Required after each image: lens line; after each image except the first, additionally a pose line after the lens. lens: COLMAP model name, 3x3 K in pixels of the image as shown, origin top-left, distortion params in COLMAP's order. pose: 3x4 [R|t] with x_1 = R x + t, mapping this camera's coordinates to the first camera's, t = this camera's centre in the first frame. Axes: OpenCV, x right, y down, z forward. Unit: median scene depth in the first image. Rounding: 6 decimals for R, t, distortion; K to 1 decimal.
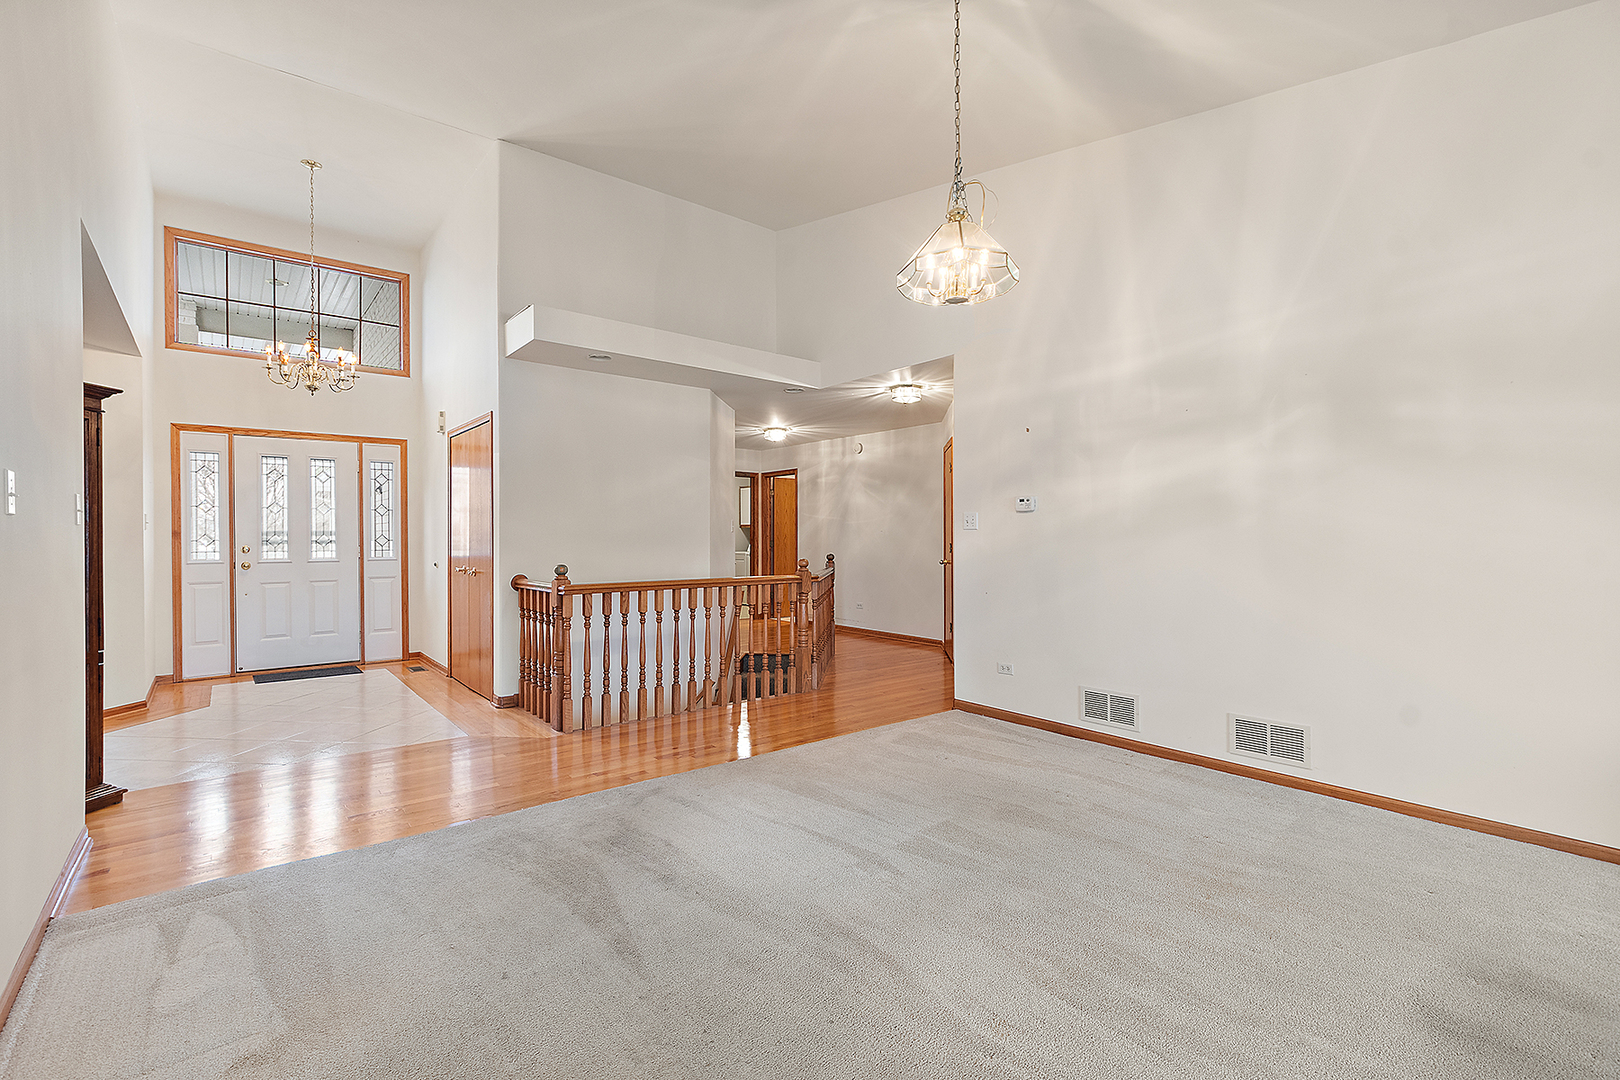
lens RADIAL K [[721.3, 0, 807.2], [0, 721.3, 542.8], [0, 0, 1]] dist [0.002421, -0.002276]
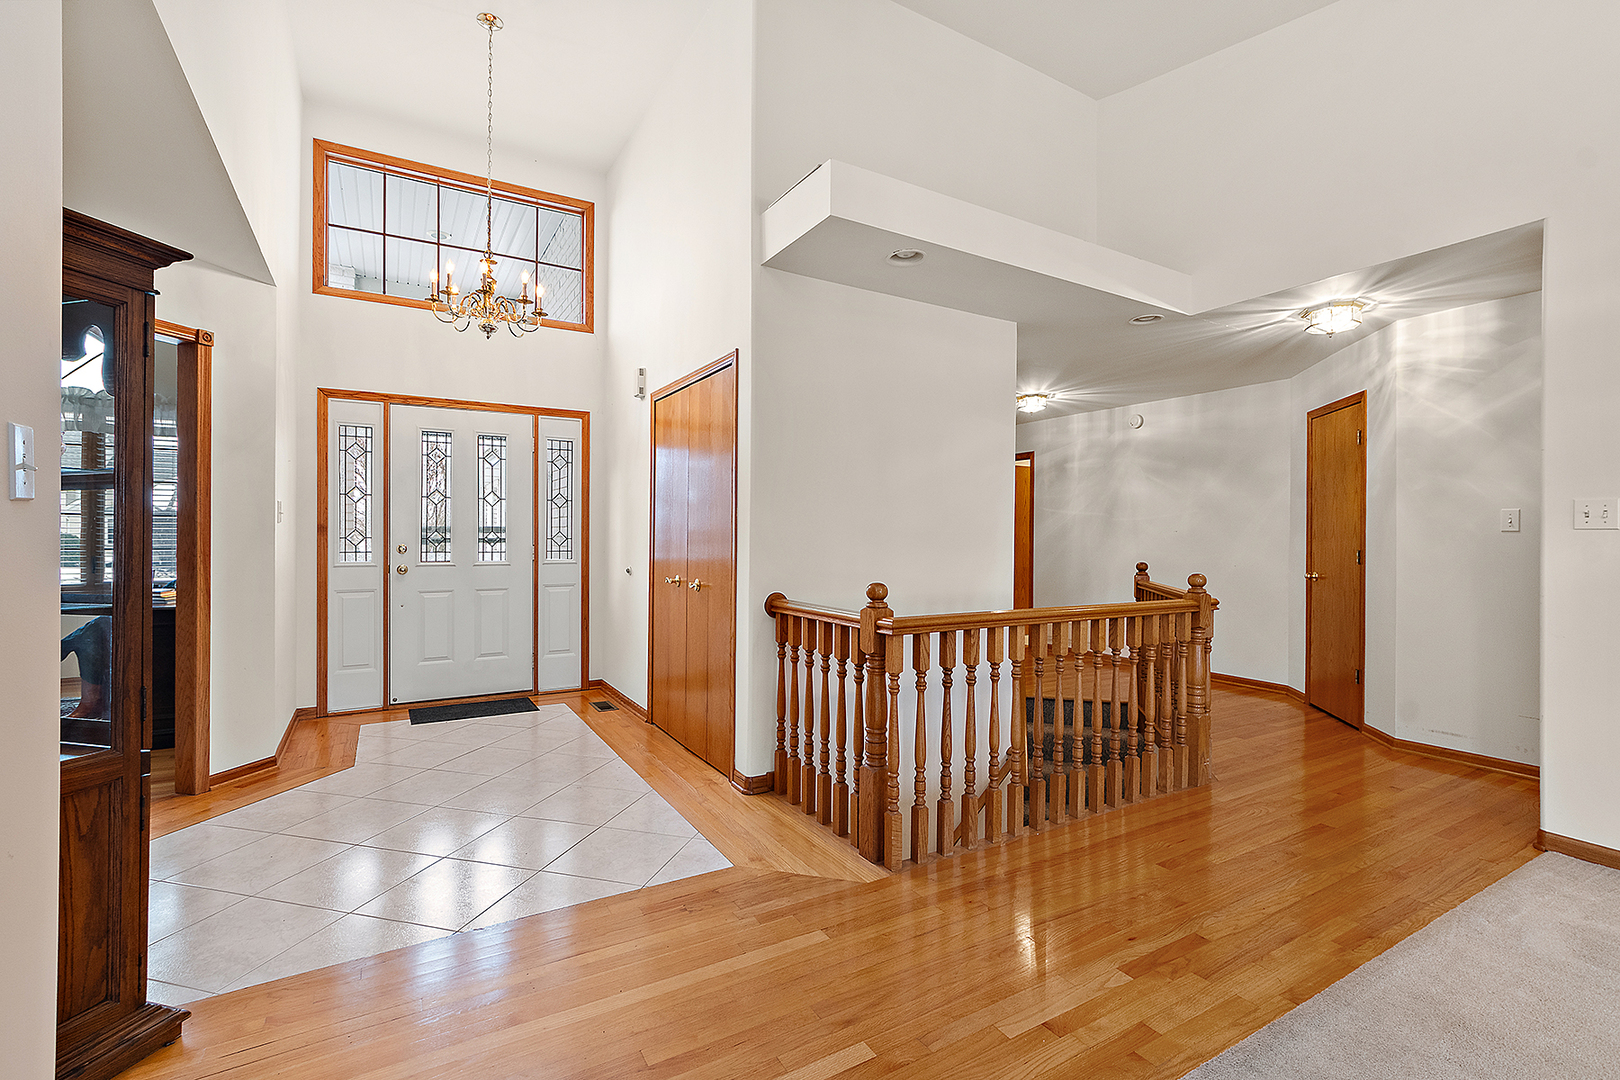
lens RADIAL K [[721.3, 0, 814.9], [0, 721.3, 537.6], [0, 0, 1]] dist [0.002421, -0.002276]
pose [[0.989814, 0.007881, -0.142147, -0.228921], [-0.008708, 0.999949, -0.005197, -0.003284], [0.142099, 0.006382, 0.989832, 0.295089]]
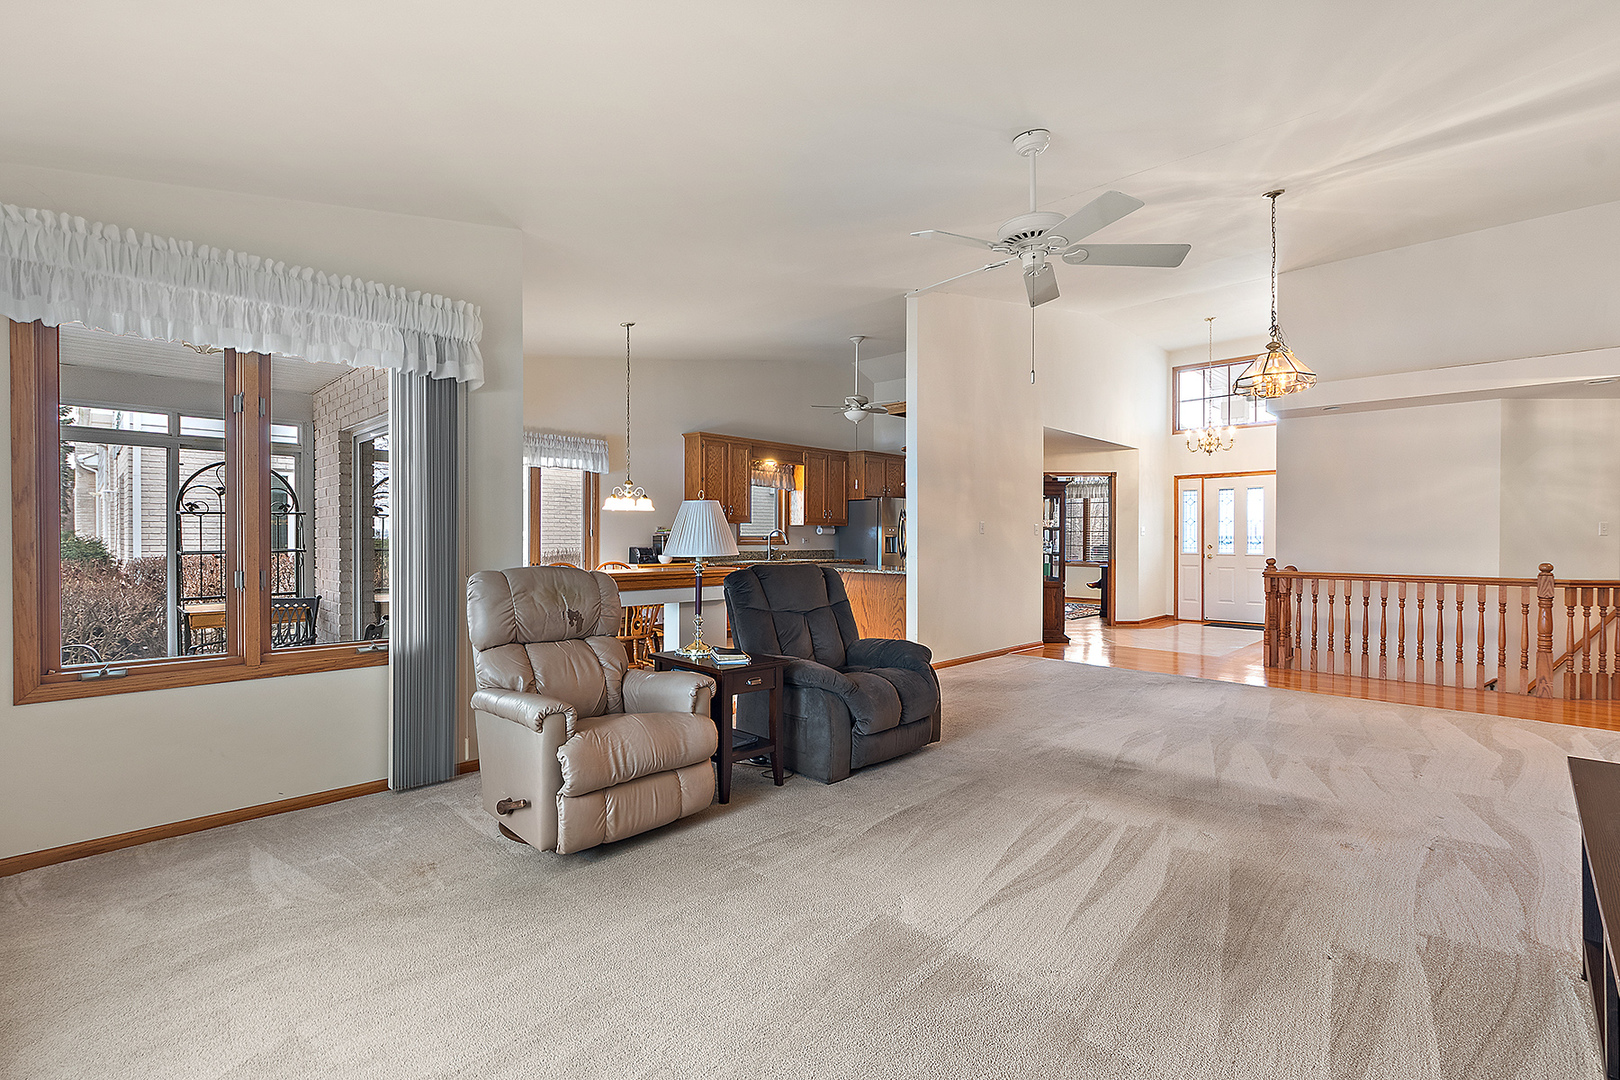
lens RADIAL K [[721.3, 0, 801.6], [0, 721.3, 538.2], [0, 0, 1]] dist [0.002421, -0.002276]
pose [[0.110670, 0.002714, -0.993853, 0.793756], [-0.012056, 0.999926, 0.001388, -0.001382], [0.993784, 0.011829, 0.110695, -0.120046]]
